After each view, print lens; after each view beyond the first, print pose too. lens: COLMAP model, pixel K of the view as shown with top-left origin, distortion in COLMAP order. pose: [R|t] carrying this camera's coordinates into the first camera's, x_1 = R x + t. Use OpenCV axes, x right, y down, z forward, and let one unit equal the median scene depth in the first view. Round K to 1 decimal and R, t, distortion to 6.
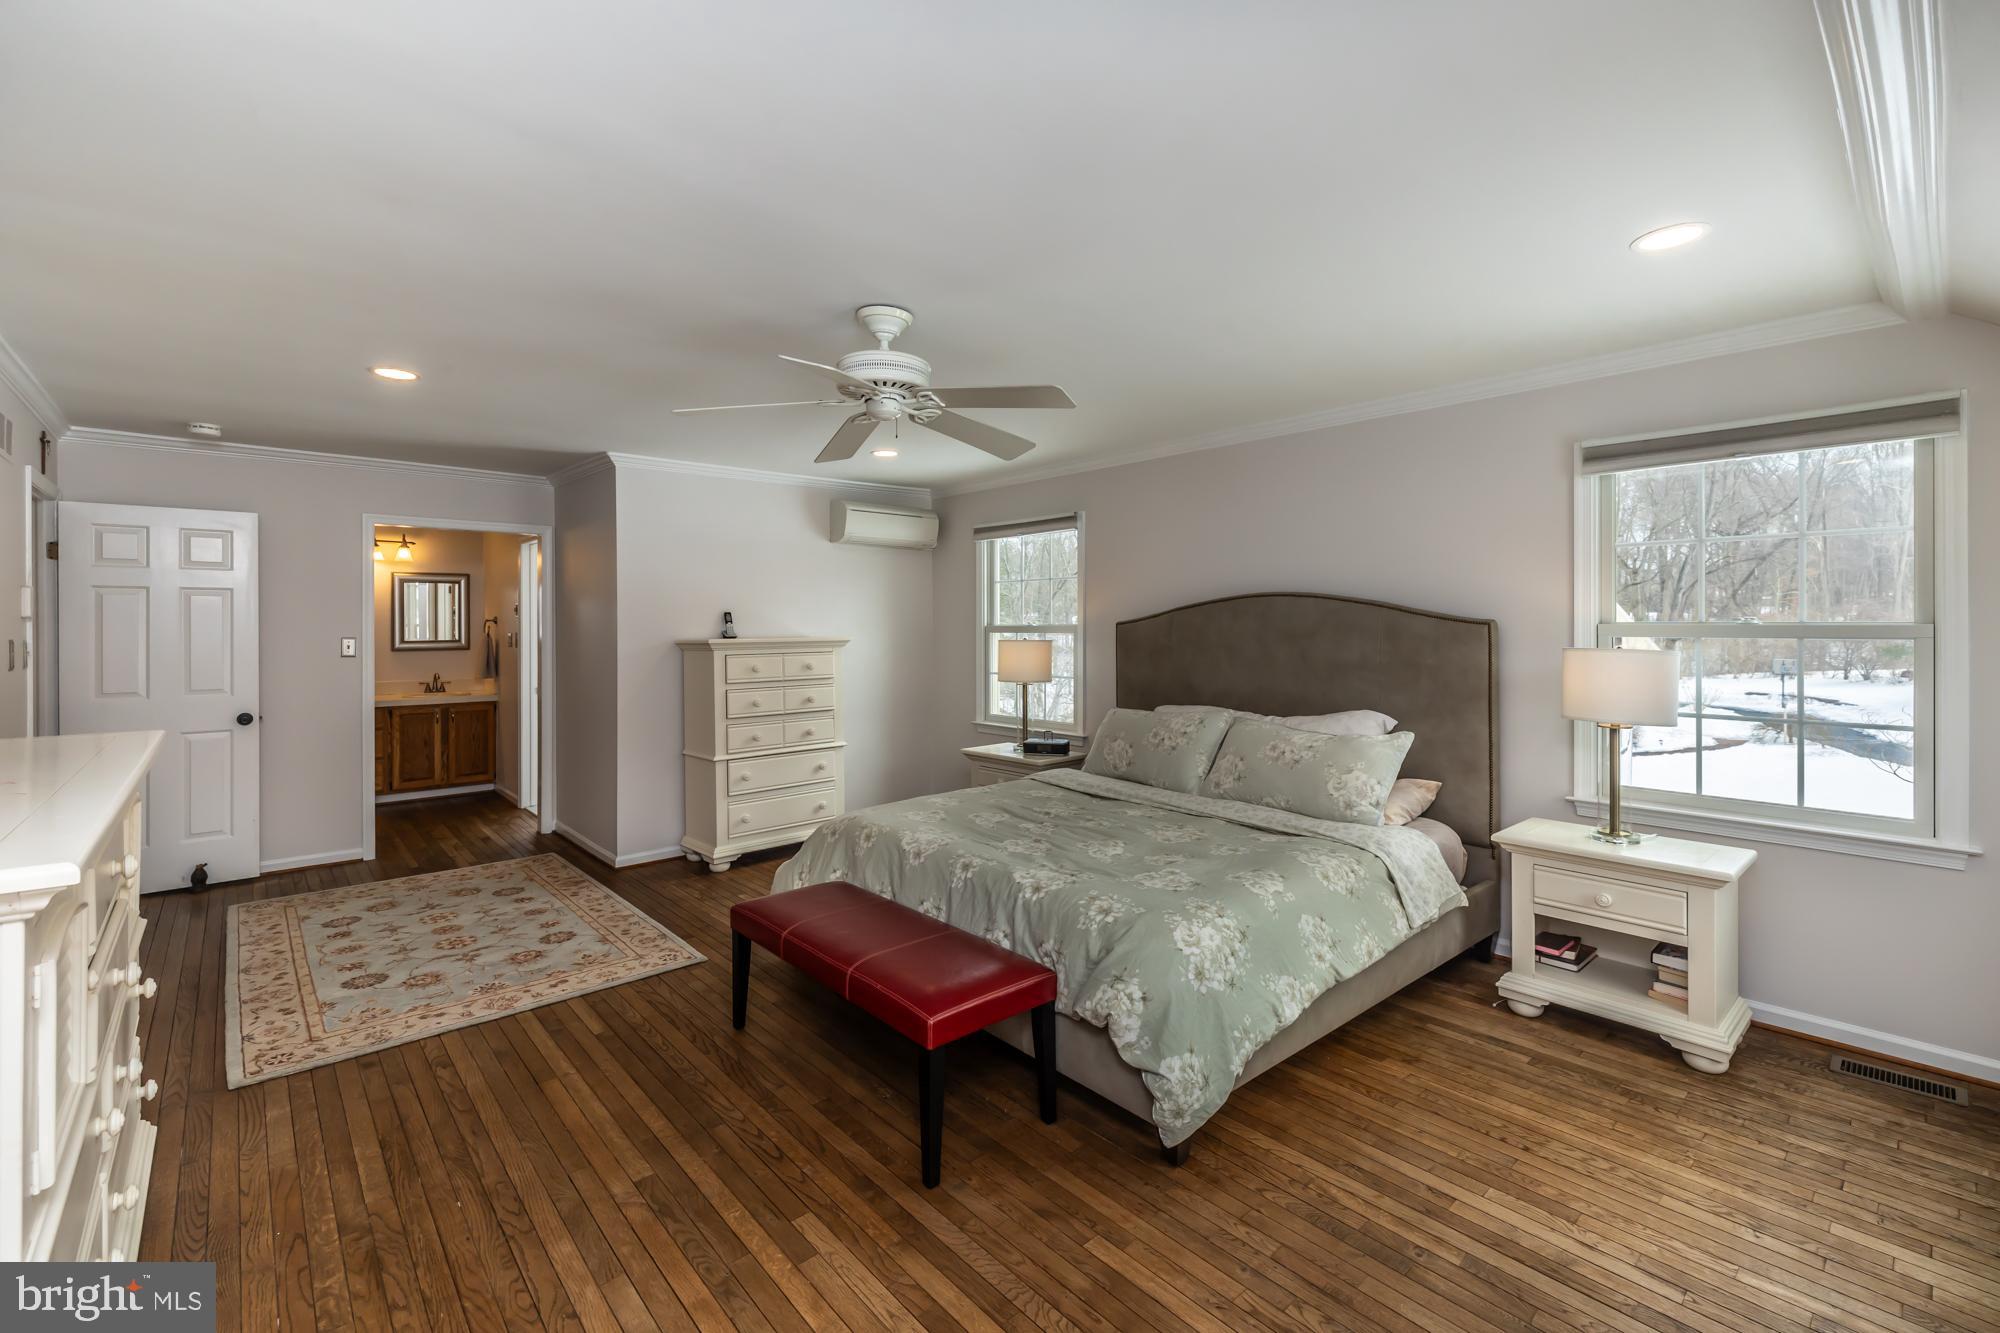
lens RADIAL K [[852.1, 0, 996.9], [0, 852.1, 625.4], [0, 0, 1]] dist [0.000788, 0.000056]
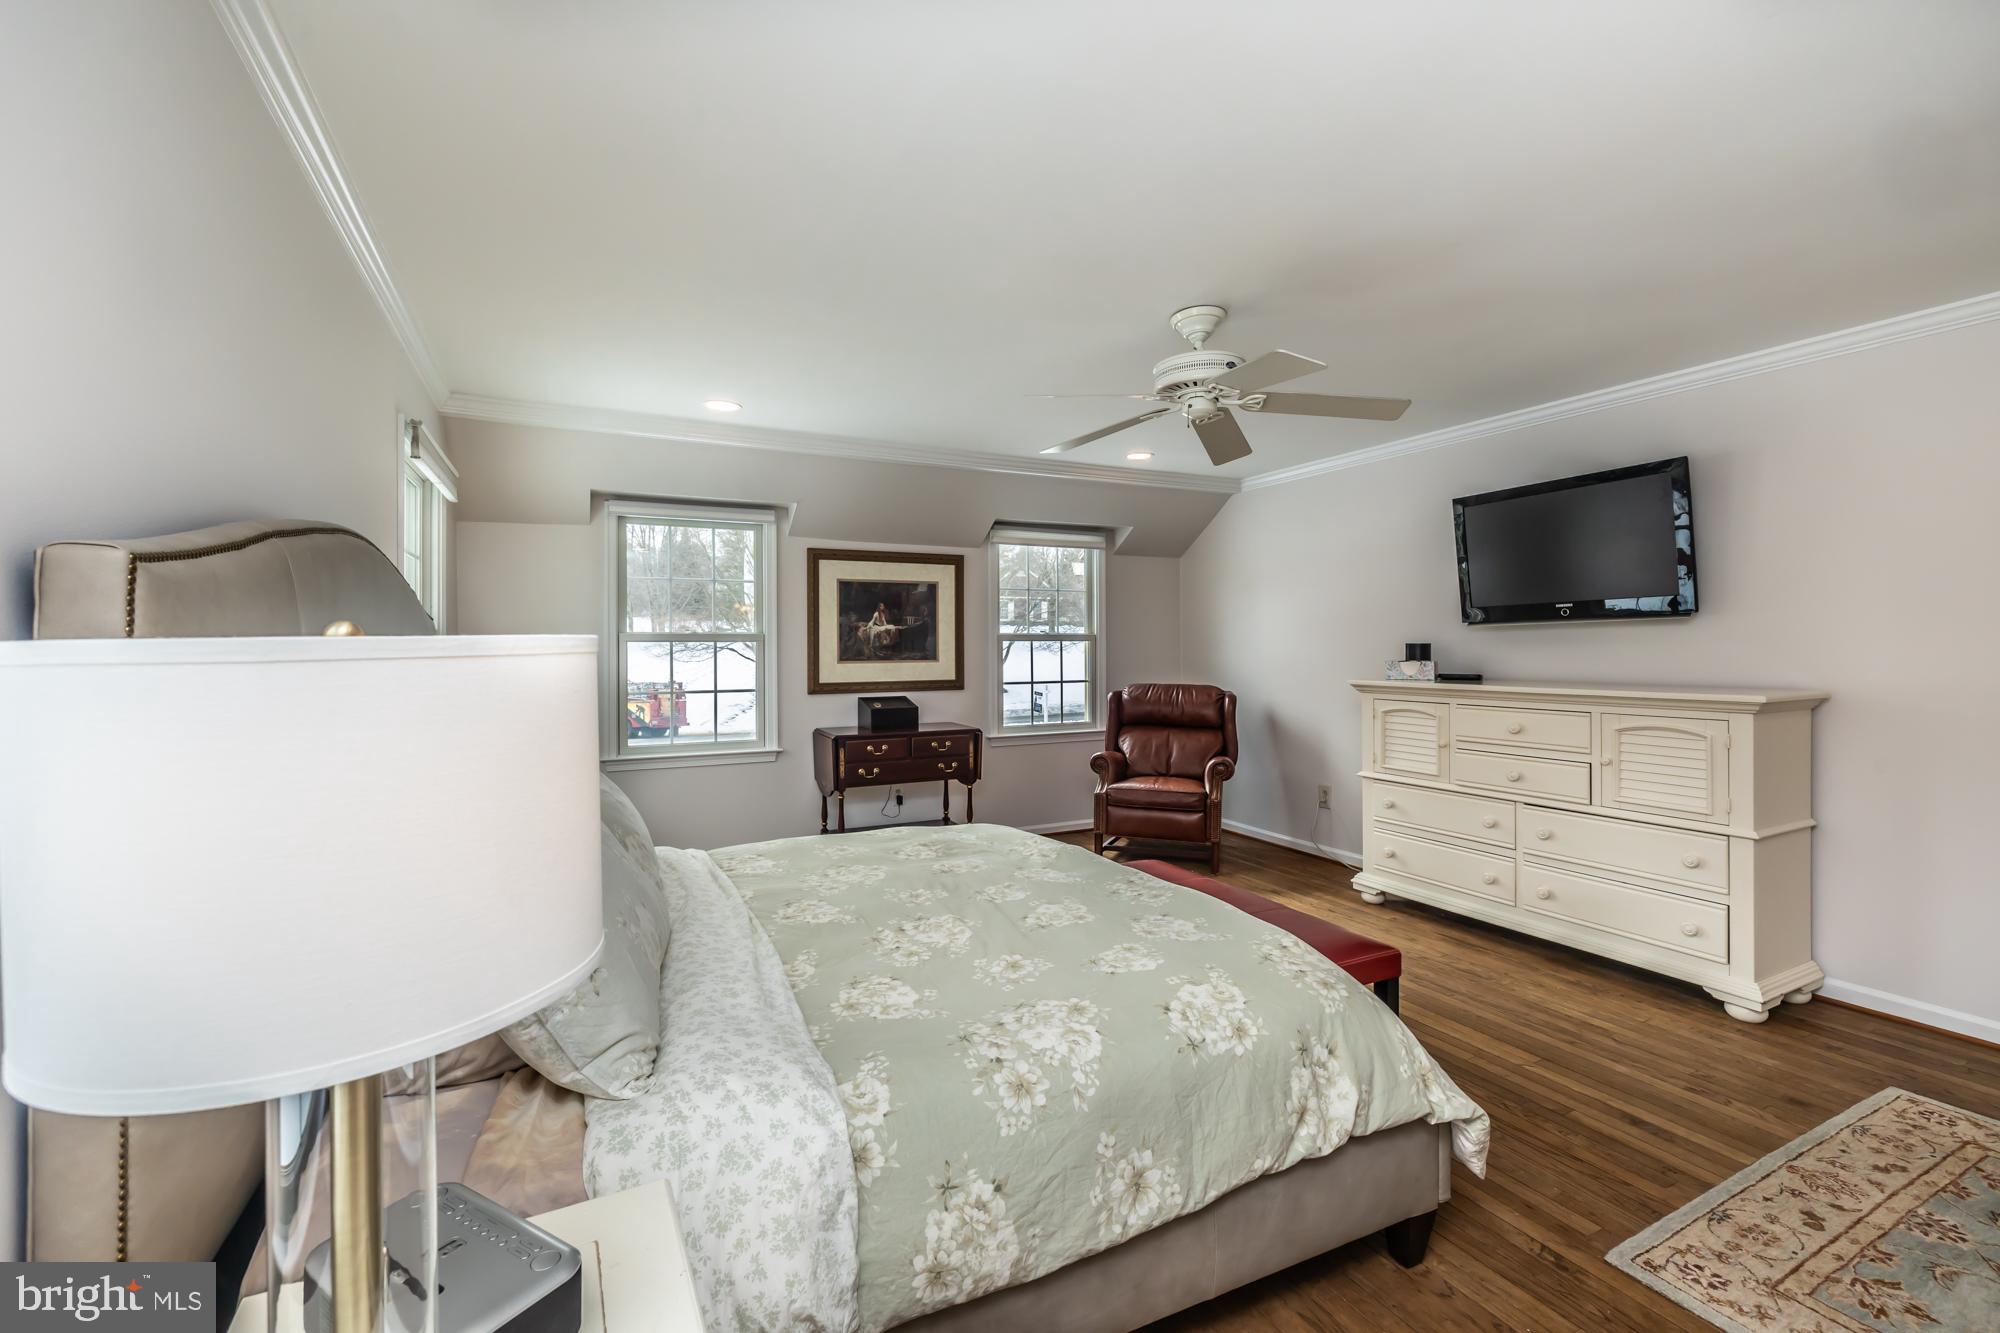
lens RADIAL K [[840.3, 0, 991.8], [0, 840.3, 655.9], [0, 0, 1]] dist [0.001818, 0.000066]
pose [[-0.965301, 0.003828, 0.261113, -0.126415], [0.007824, 0.999868, 0.014266, 0.023831], [-0.261024, 0.015814, -0.965203, 1.681638]]
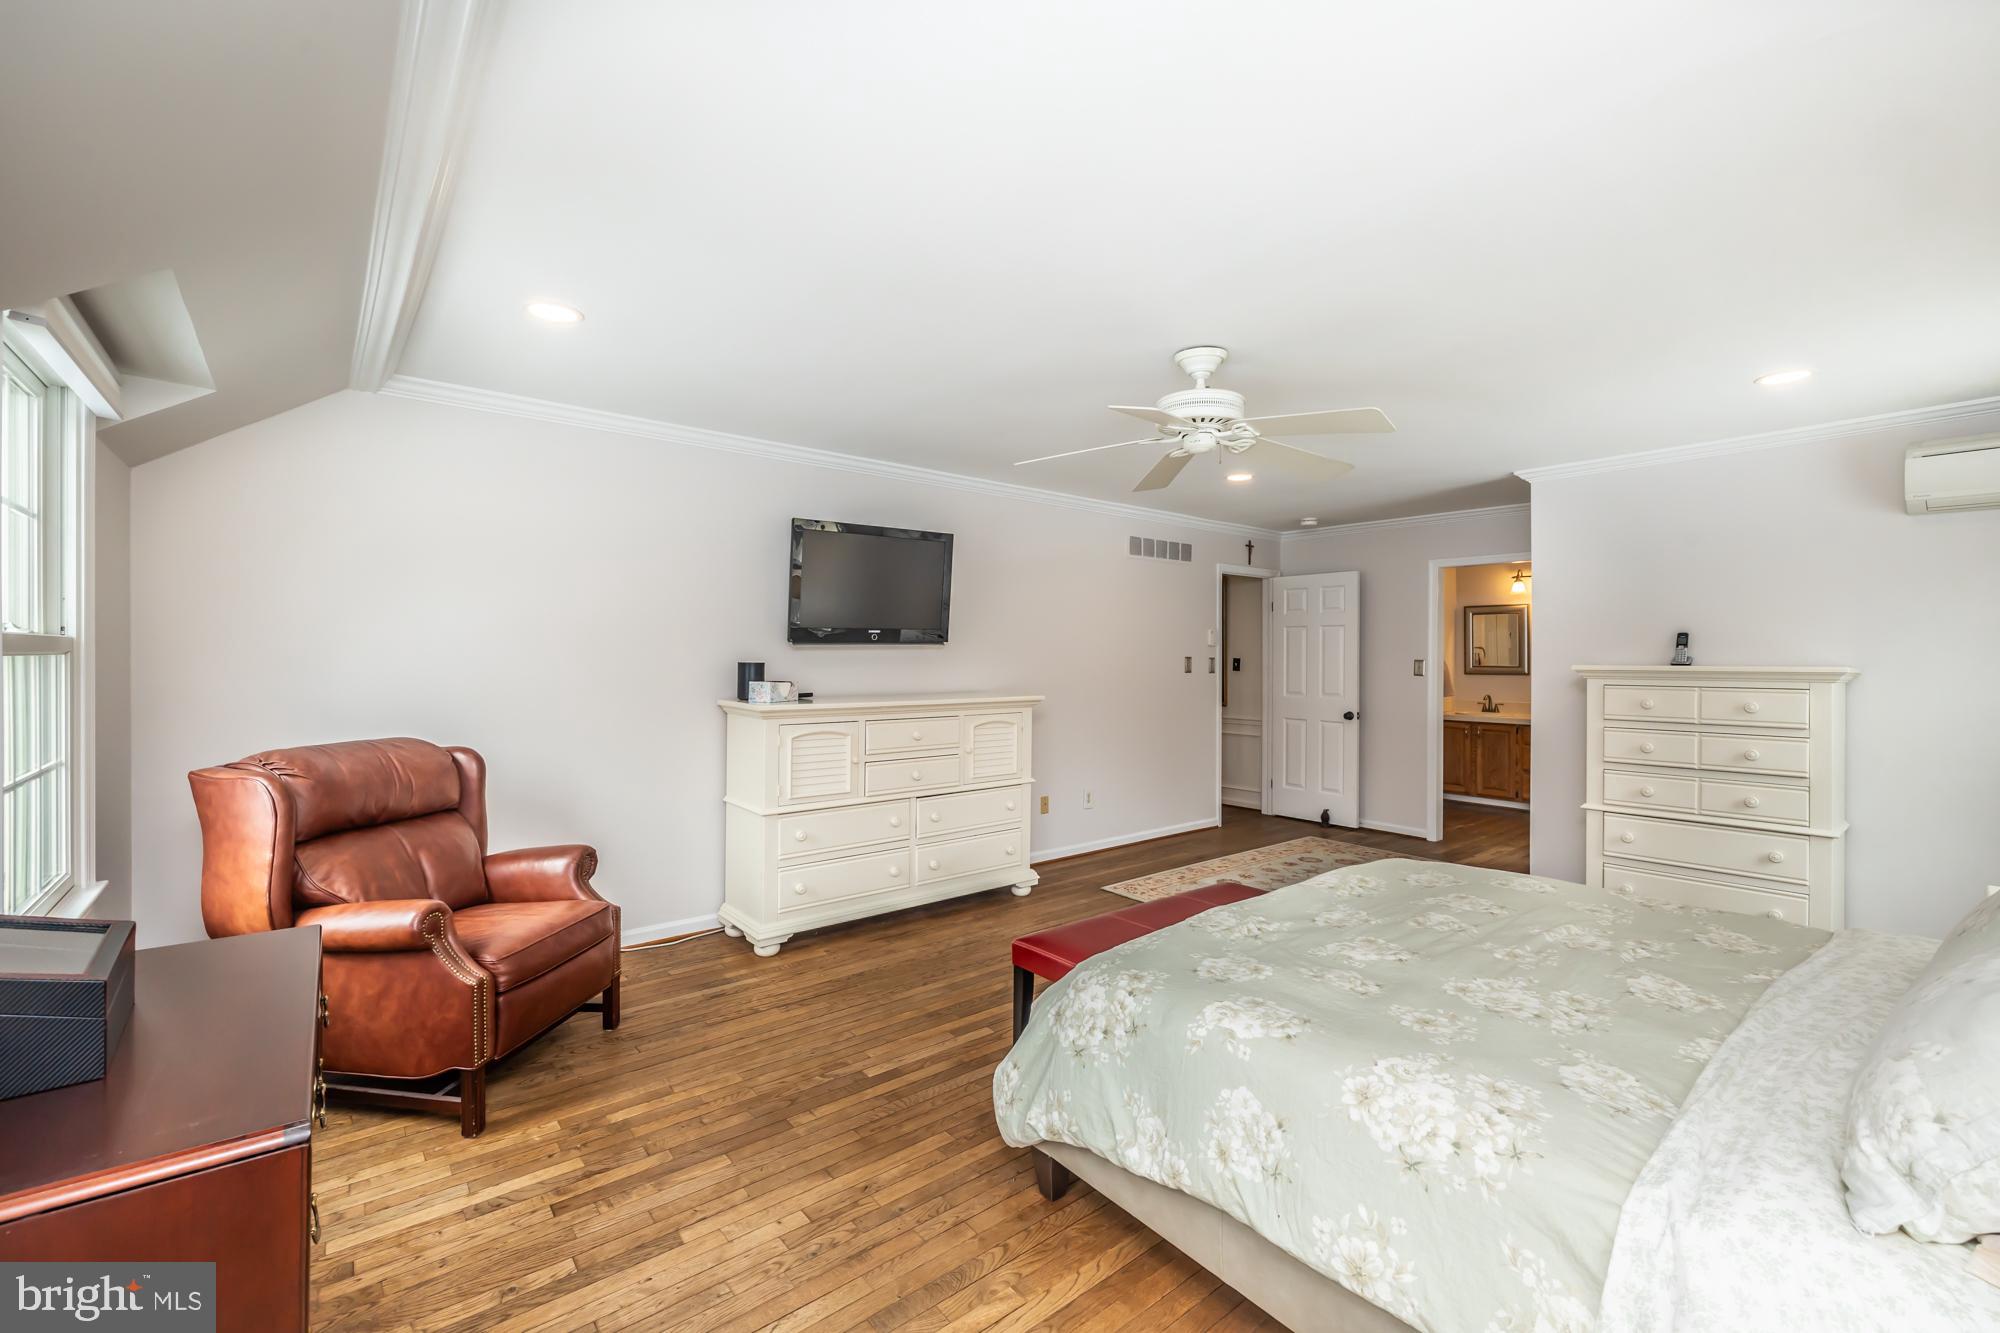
lens RADIAL K [[840.3, 0, 991.8], [0, 840.3, 655.9], [0, 0, 1]] dist [0.001818, 0.000066]
pose [[-0.050051, 0.003475, -0.998741, 0.774444], [-0.006547, 0.999971, 0.003808, 0.010604], [0.998725, 0.006729, -0.050026, 0.651385]]
